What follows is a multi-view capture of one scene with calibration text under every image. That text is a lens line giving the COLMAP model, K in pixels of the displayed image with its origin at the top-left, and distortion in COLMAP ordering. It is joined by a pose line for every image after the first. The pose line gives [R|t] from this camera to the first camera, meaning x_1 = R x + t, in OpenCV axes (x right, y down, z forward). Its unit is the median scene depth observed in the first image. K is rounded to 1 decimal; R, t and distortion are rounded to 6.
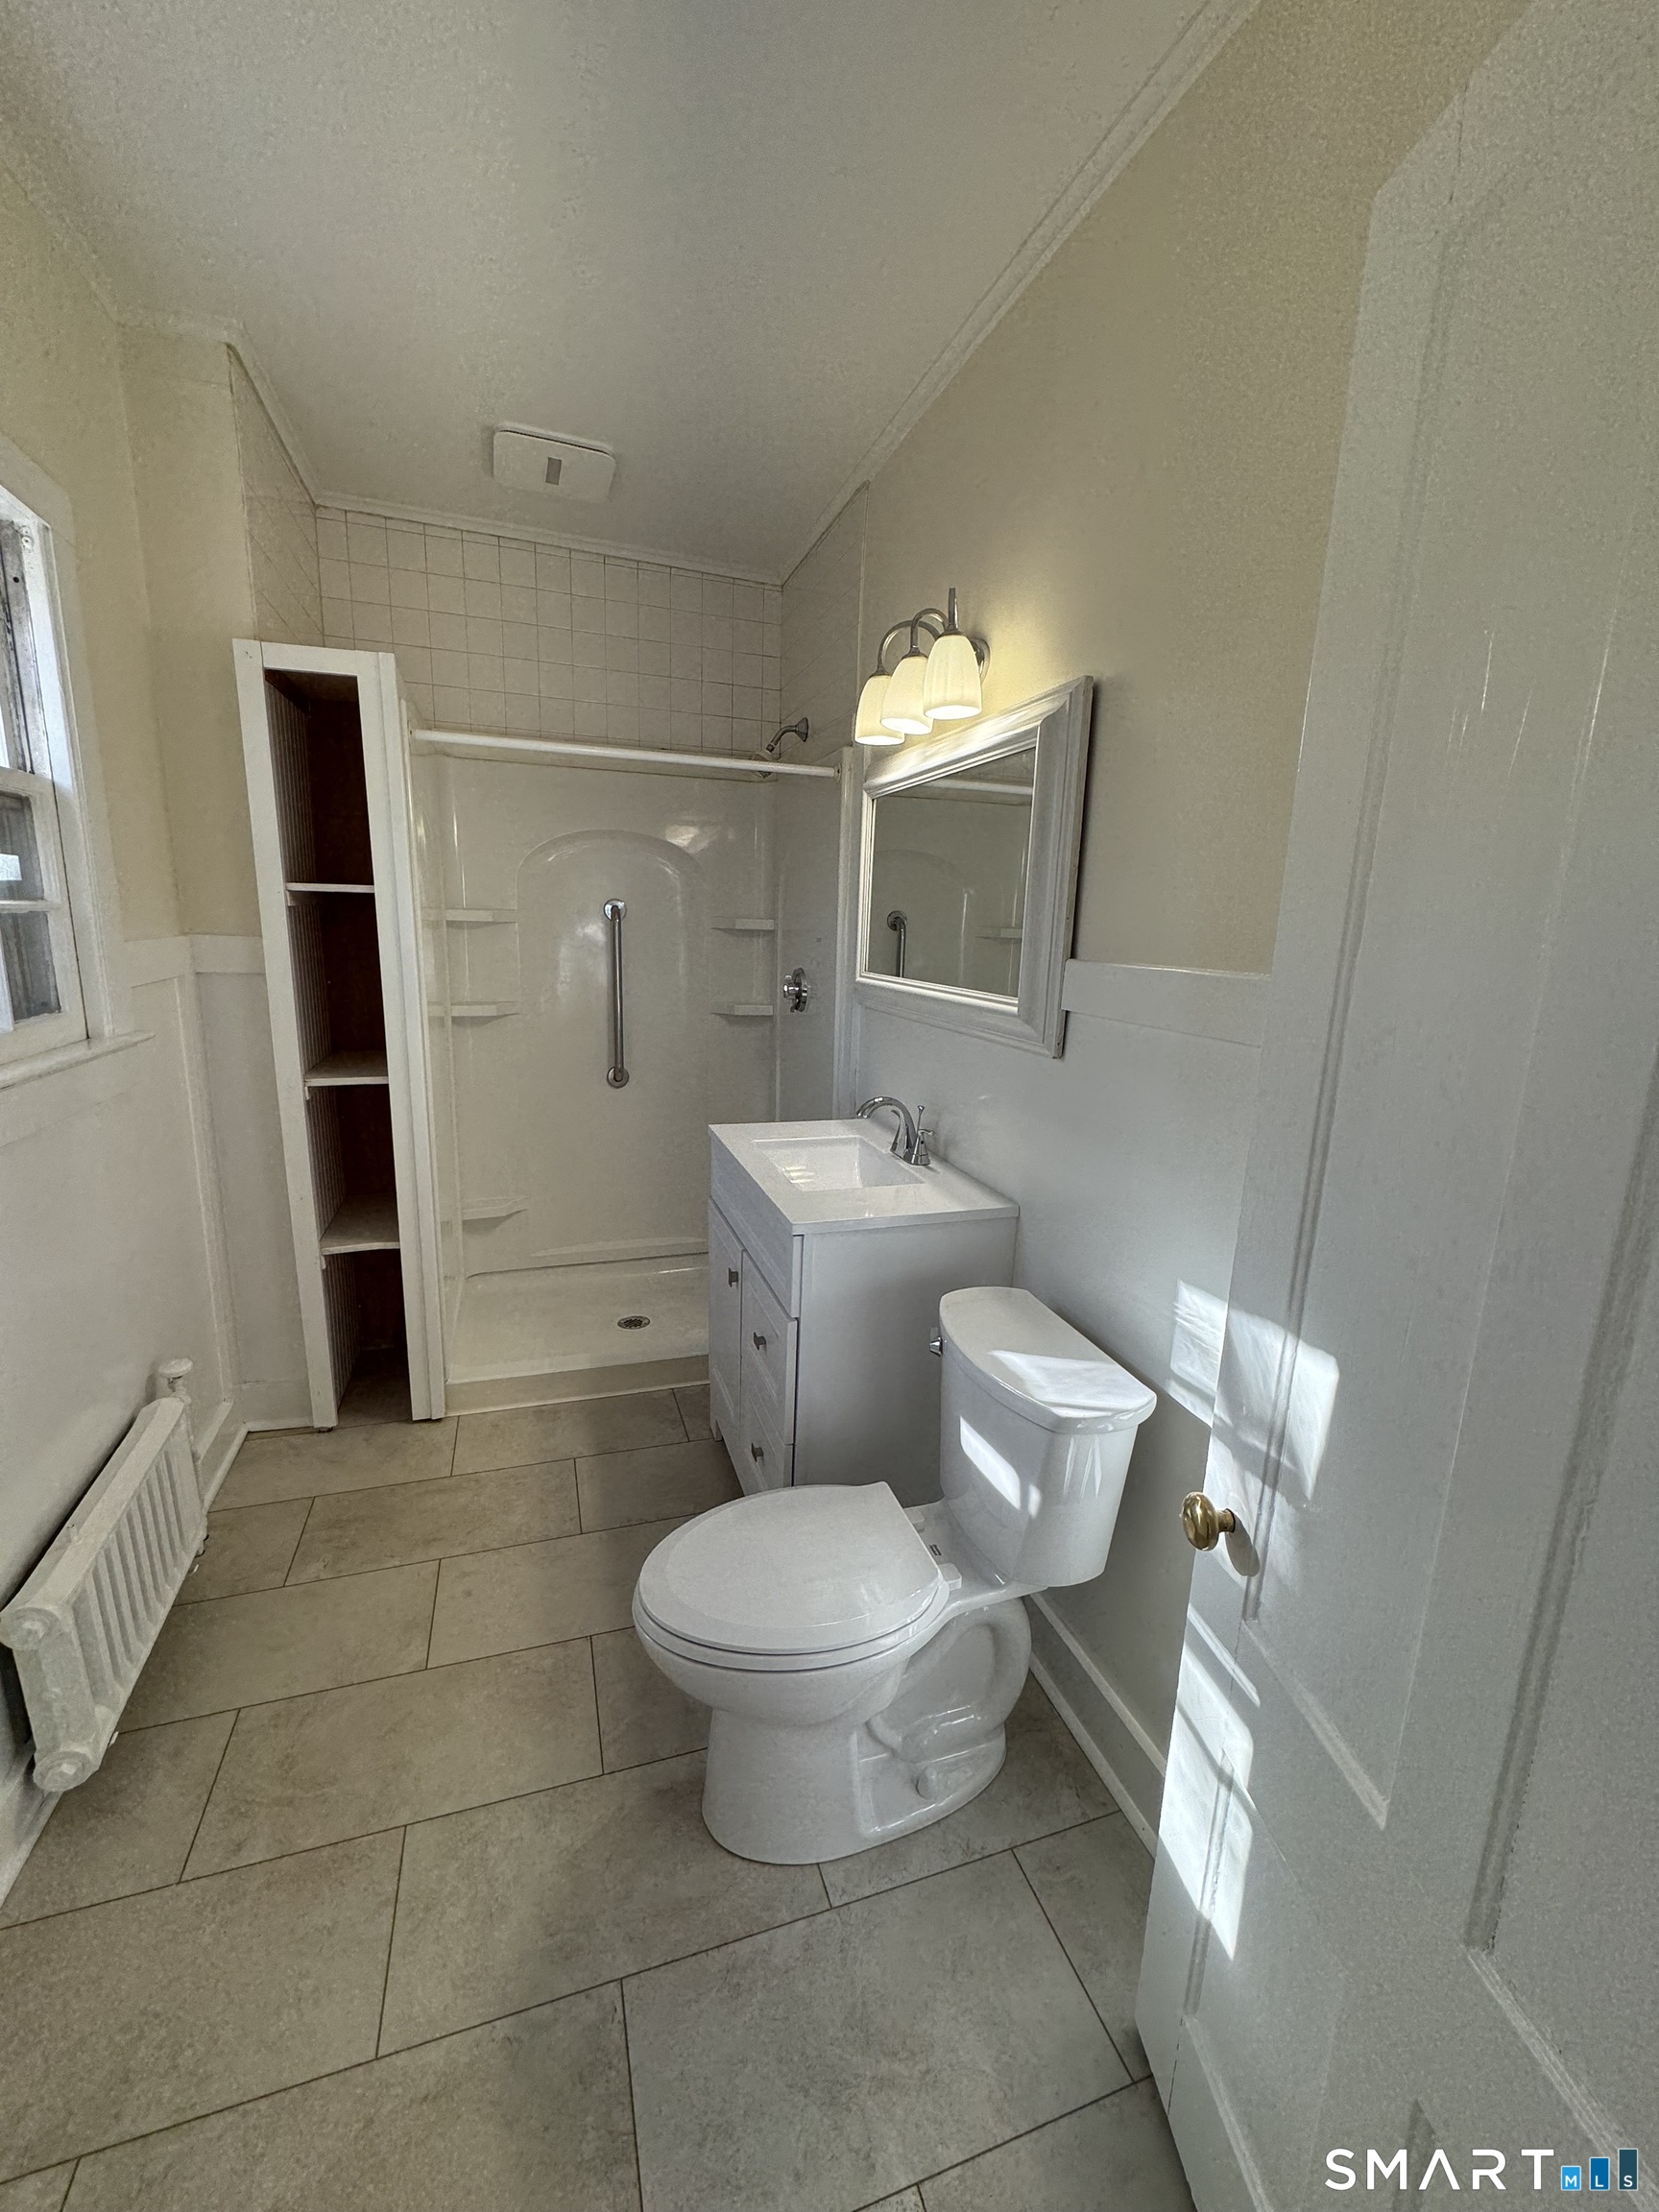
lens RADIAL K [[883.9, 0, 829.5], [0, 883.9, 1106.0], [0, 0, 1]] dist [-0.003134, -0.000062]
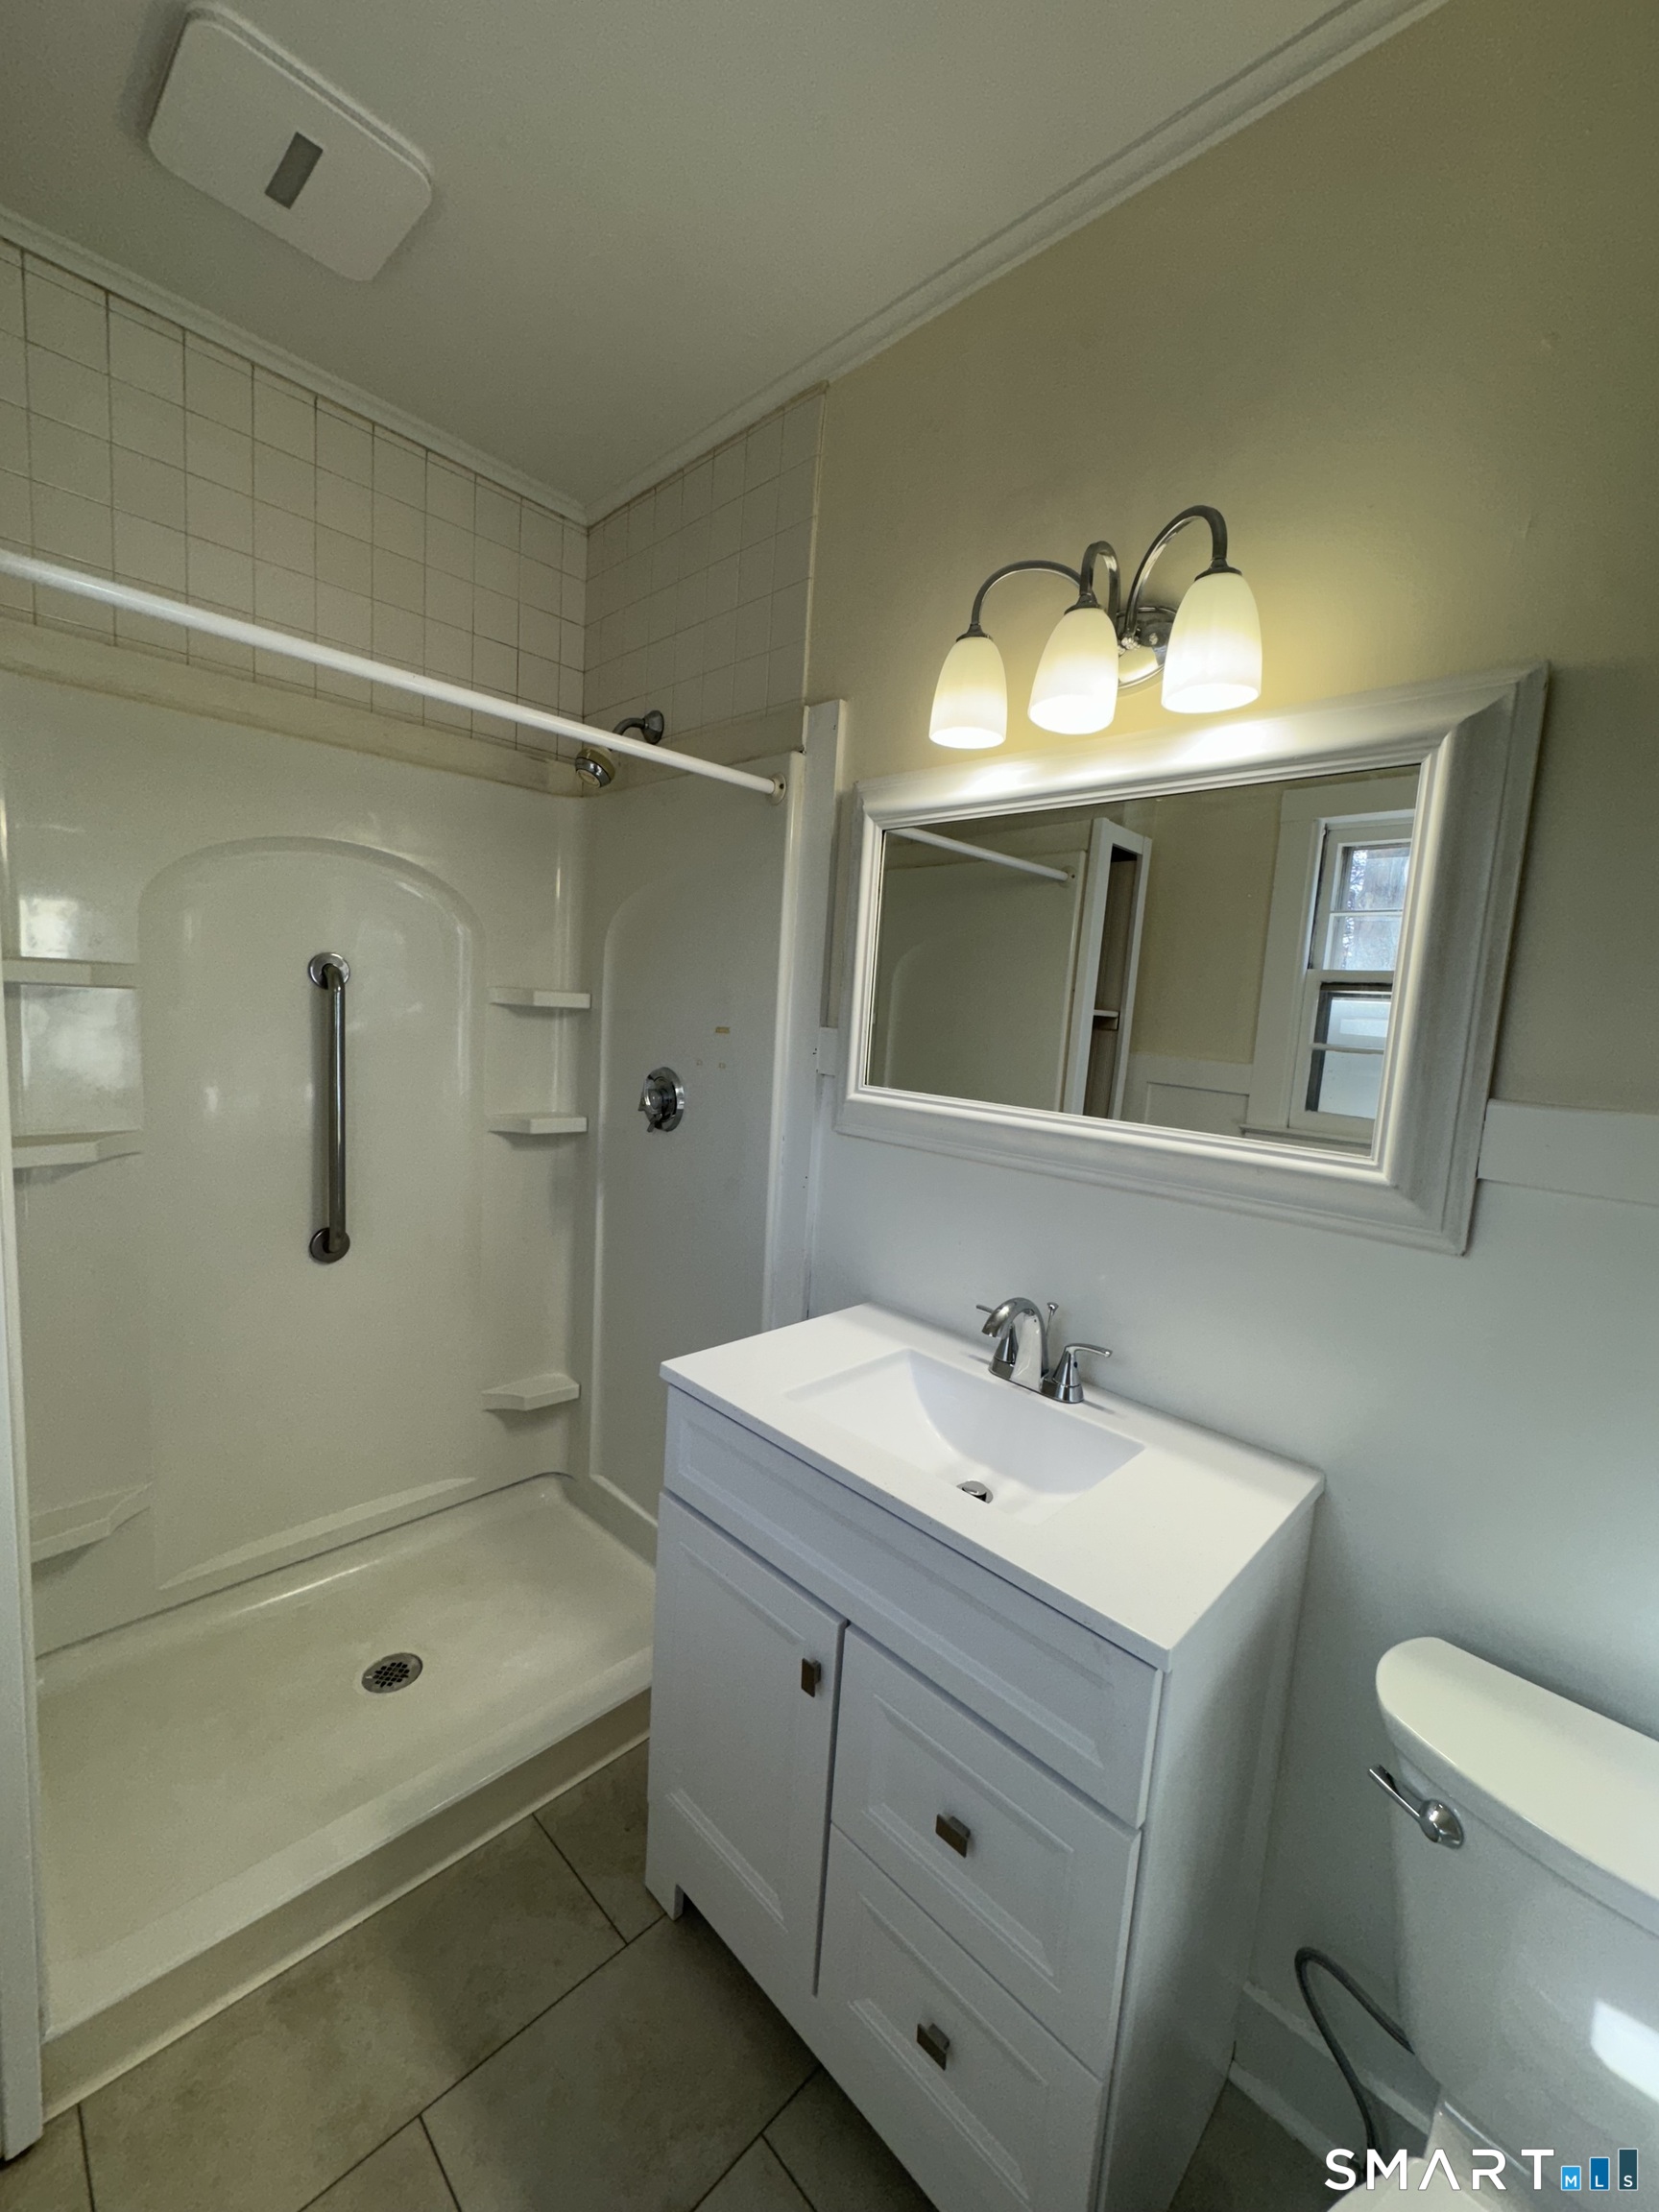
lens RADIAL K [[883.9, 0, 829.5], [0, 883.9, 1106.0], [0, 0, 1]] dist [-0.003134, -0.000062]
pose [[0.892690, -0.026648, 0.449882, -0.285721], [0.058960, 0.996576, -0.057963, -0.100772], [-0.446797, 0.078268, 0.891205, 0.429426]]
